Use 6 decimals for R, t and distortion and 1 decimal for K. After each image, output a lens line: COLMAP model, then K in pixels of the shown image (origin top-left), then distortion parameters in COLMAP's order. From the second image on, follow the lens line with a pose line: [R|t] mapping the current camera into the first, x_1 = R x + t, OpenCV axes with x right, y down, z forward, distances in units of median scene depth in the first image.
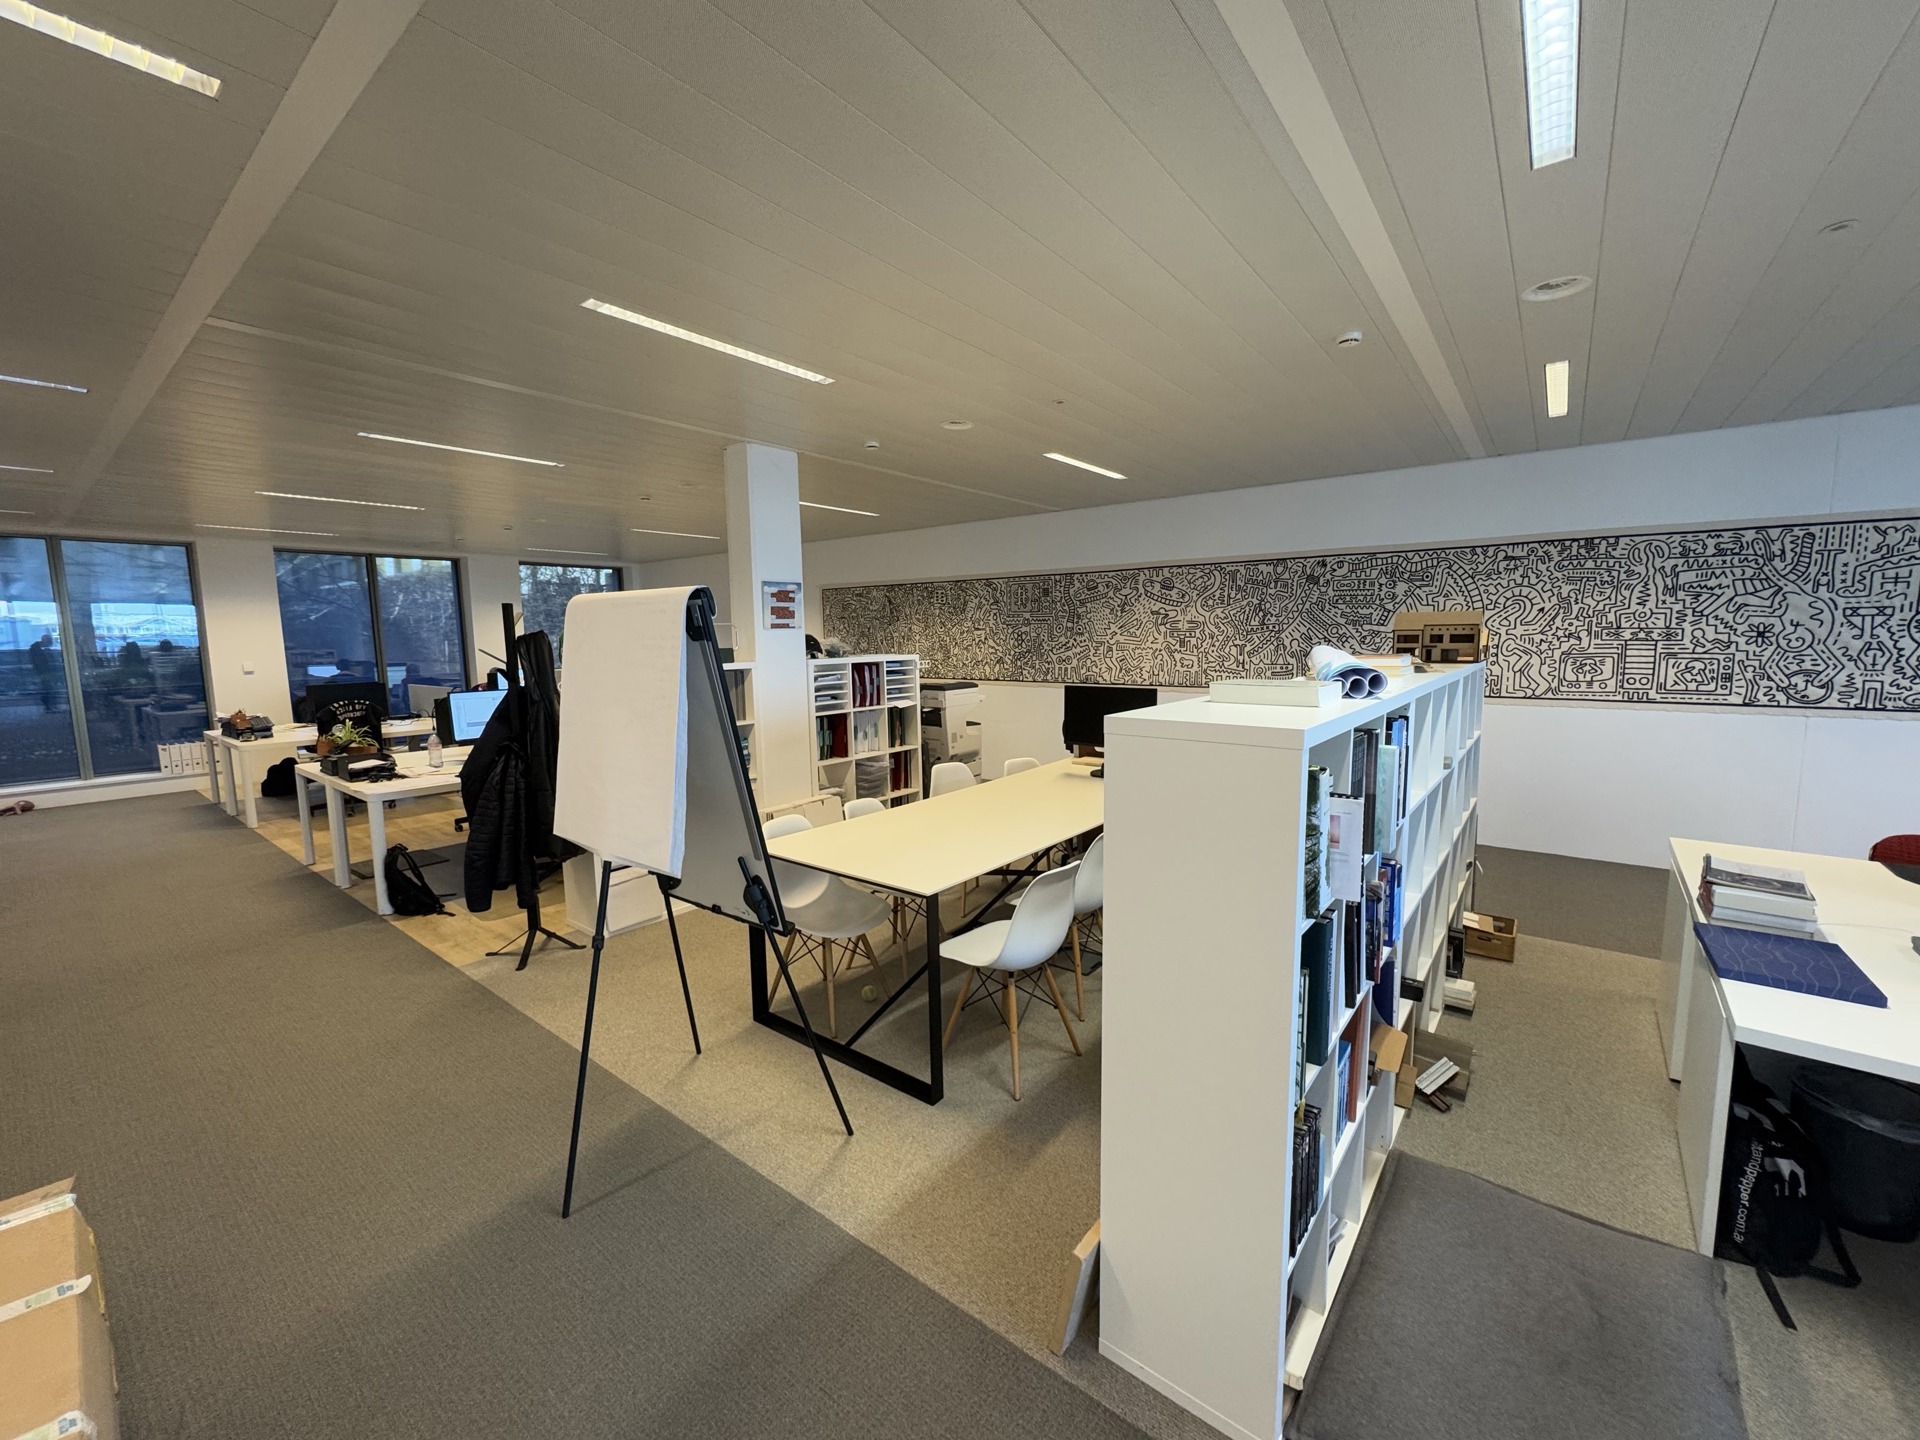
lens RADIAL K [[763.6, 0, 960.3], [0, 763.6, 719.4], [0, 0, 1]] dist [-0.003948, 0.000223]
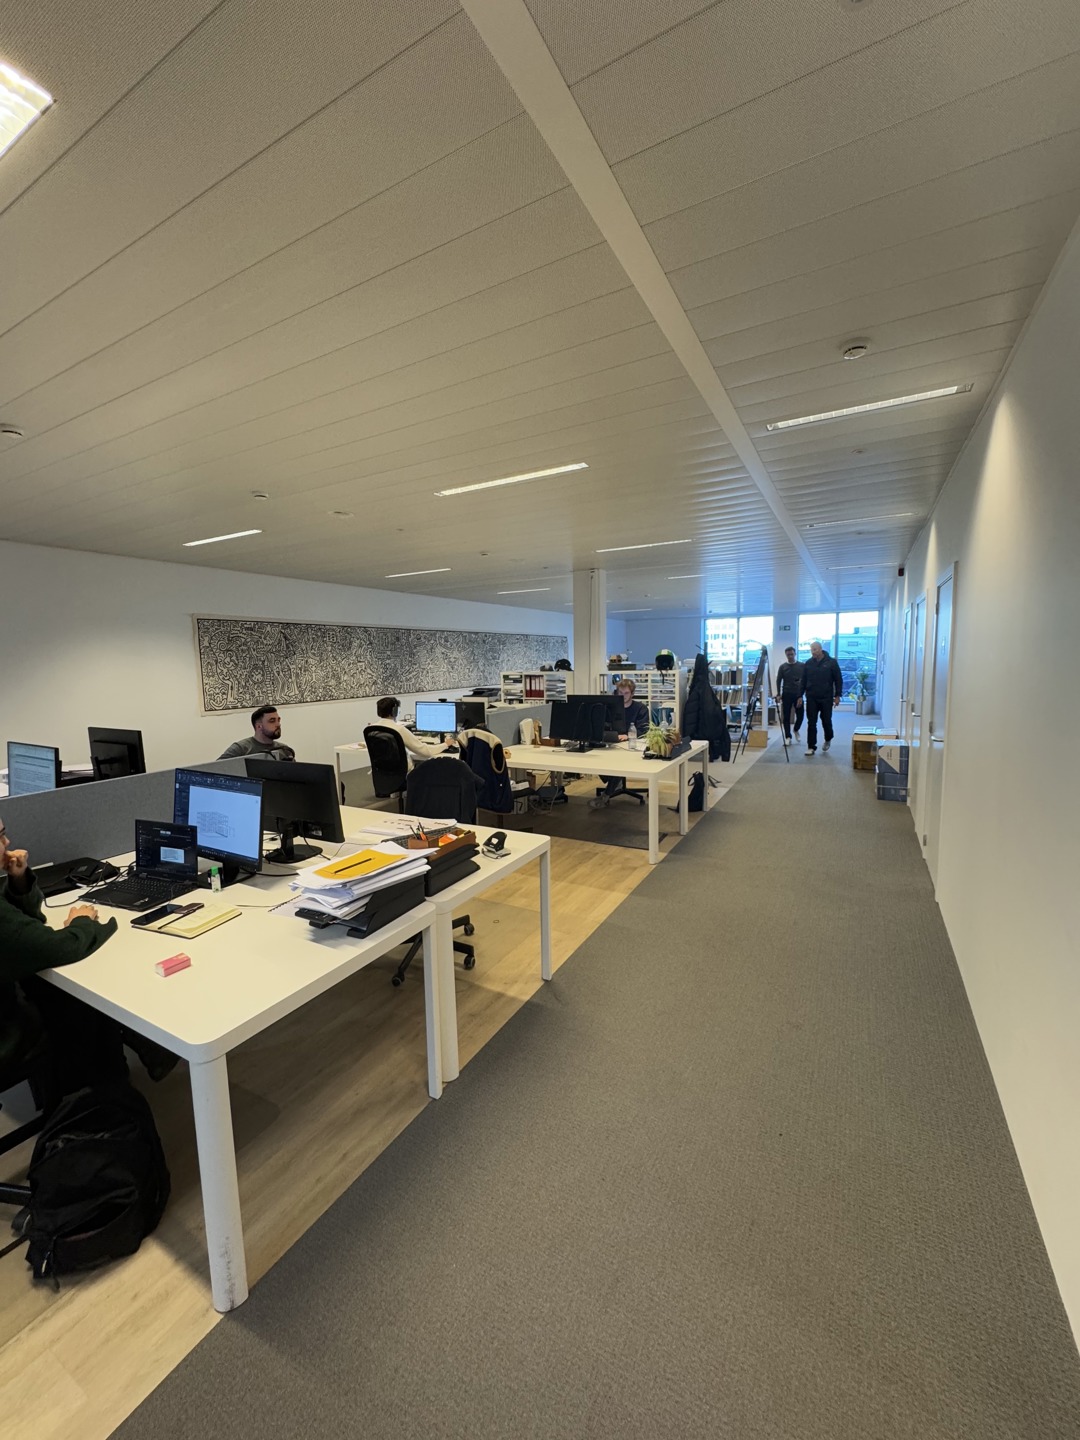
lens RADIAL K [[572.7, 0, 536.9], [0, 572.7, 724.3], [0, 0, 1]] dist [-0.003948, 0.000223]
pose [[-0.148606, -0.097115, 0.984116, -1.935775], [0.134378, 0.983952, 0.117390, -0.149945], [-0.979724, 0.149688, -0.133171, 1.489374]]
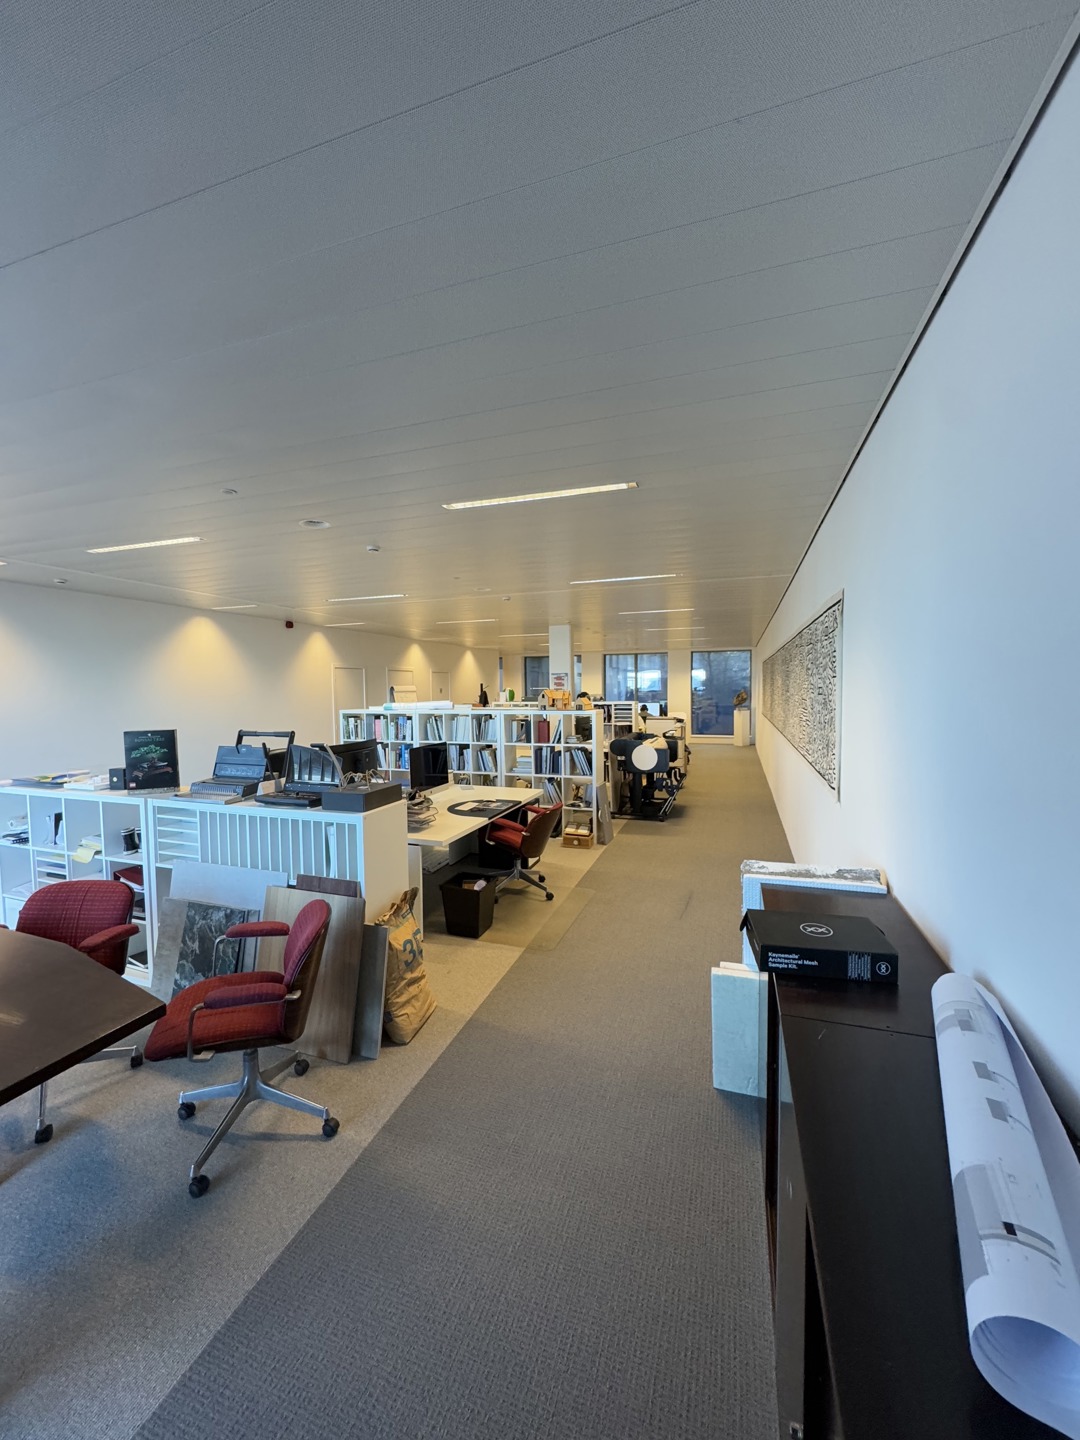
lens RADIAL K [[572.7, 0, 539.4], [0, 572.7, 715.9], [0, 0, 1]] dist [-0.003948, 0.000223]
pose [[0.328225, 0.062396, -0.942536, 1.773388], [-0.105747, 0.993971, 0.028976, -0.082900], [0.938662, 0.090160, 0.332844, 0.270859]]
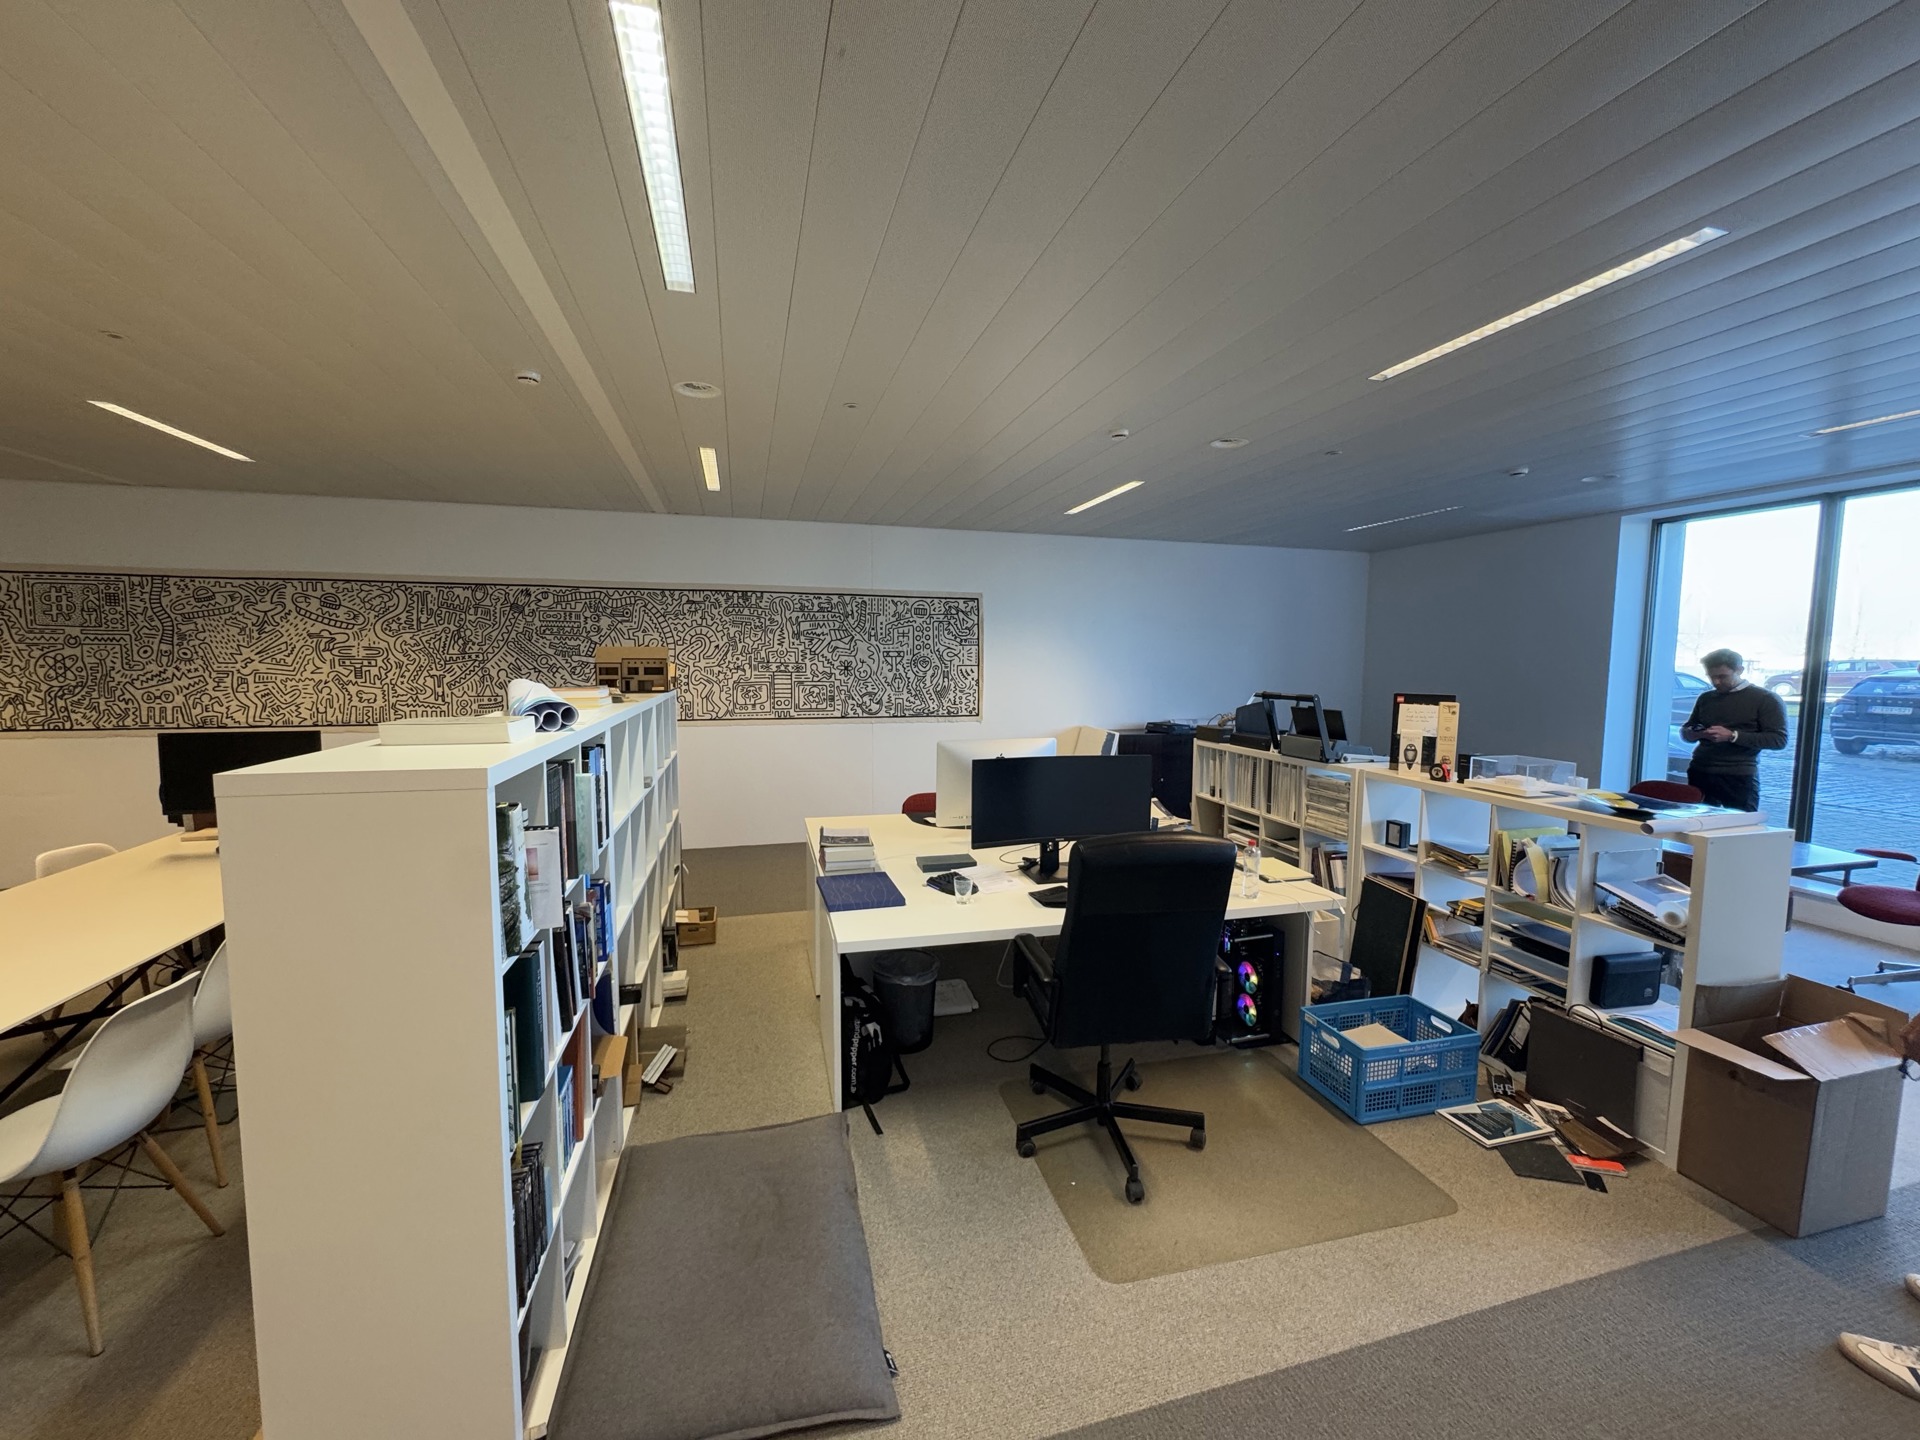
lens RADIAL K [[763.6, 0, 960.5], [0, 763.6, 719.6], [0, 0, 1]] dist [-0.003948, 0.000223]
pose [[0.587579, -0.047236, 0.807787, 0.004439], [0.077149, 0.997017, 0.002184, -0.001200], [-0.805481, 0.061037, 0.589471, -0.023166]]
